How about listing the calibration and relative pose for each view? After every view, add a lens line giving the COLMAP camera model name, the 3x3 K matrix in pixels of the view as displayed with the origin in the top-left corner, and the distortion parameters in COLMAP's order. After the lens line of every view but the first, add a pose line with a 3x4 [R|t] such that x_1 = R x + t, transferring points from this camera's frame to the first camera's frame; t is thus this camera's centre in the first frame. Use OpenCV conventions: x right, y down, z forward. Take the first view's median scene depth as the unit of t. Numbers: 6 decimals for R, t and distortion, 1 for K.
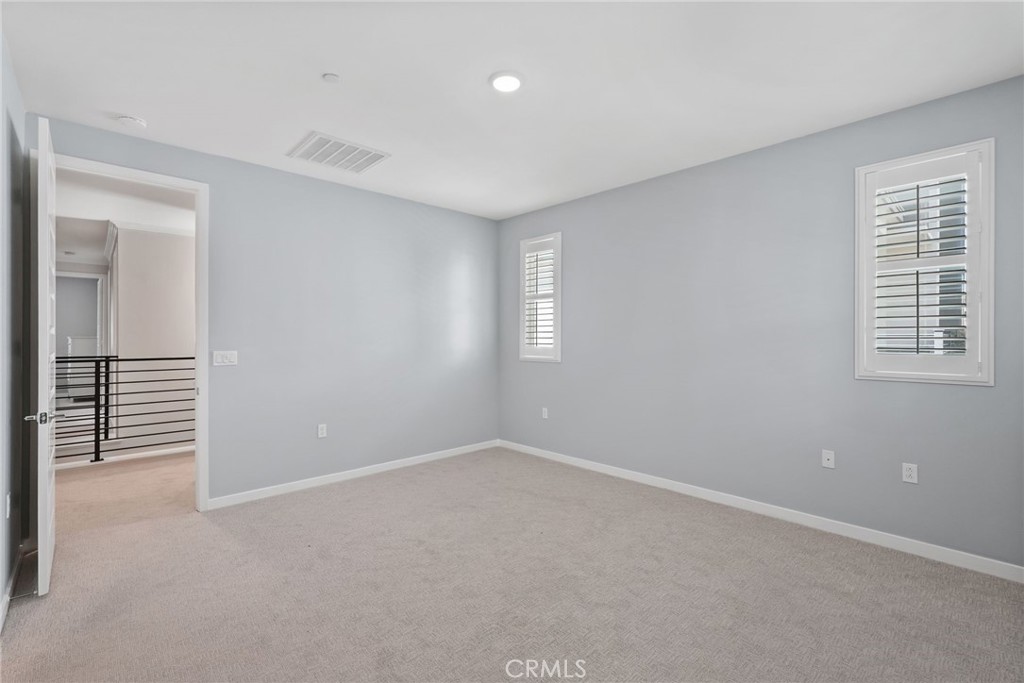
lens RADIAL K [[452.9, 0, 504.4], [0, 452.9, 339.0], [0, 0, 1]] dist [-0.011679, 0.000293]
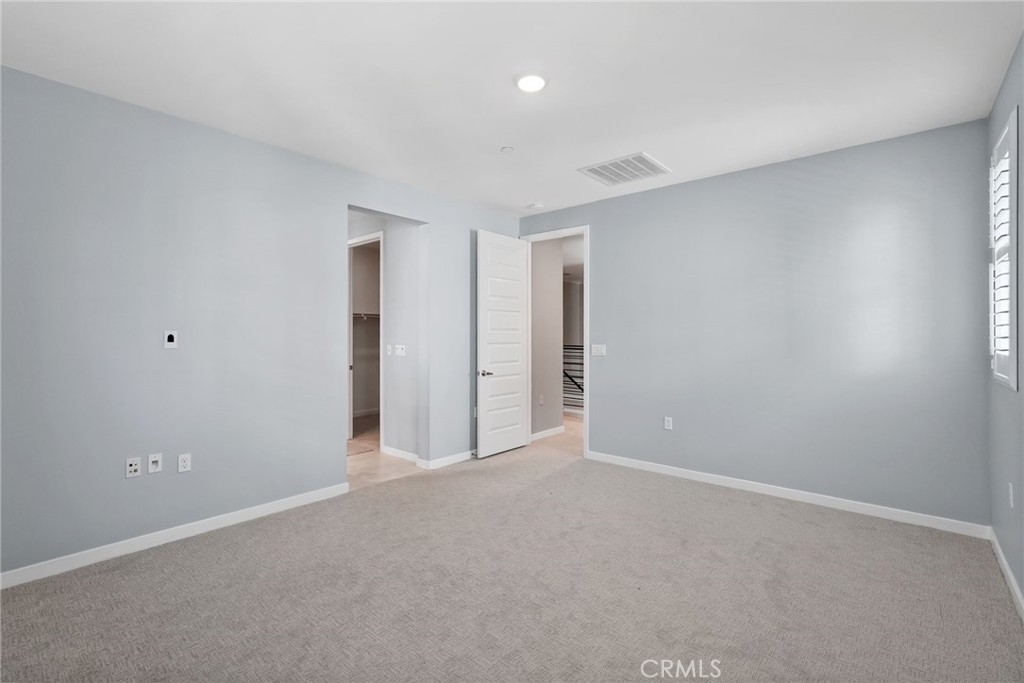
lens RADIAL K [[452.9, 0, 504.8], [0, 452.9, 335.2], [0, 0, 1]] dist [-0.011679, 0.000293]
pose [[0.108727, 0.005403, -0.994057, 0.701712], [-0.002815, 0.999983, 0.005128, -0.008430], [0.994068, 0.002241, 0.108740, 0.583349]]
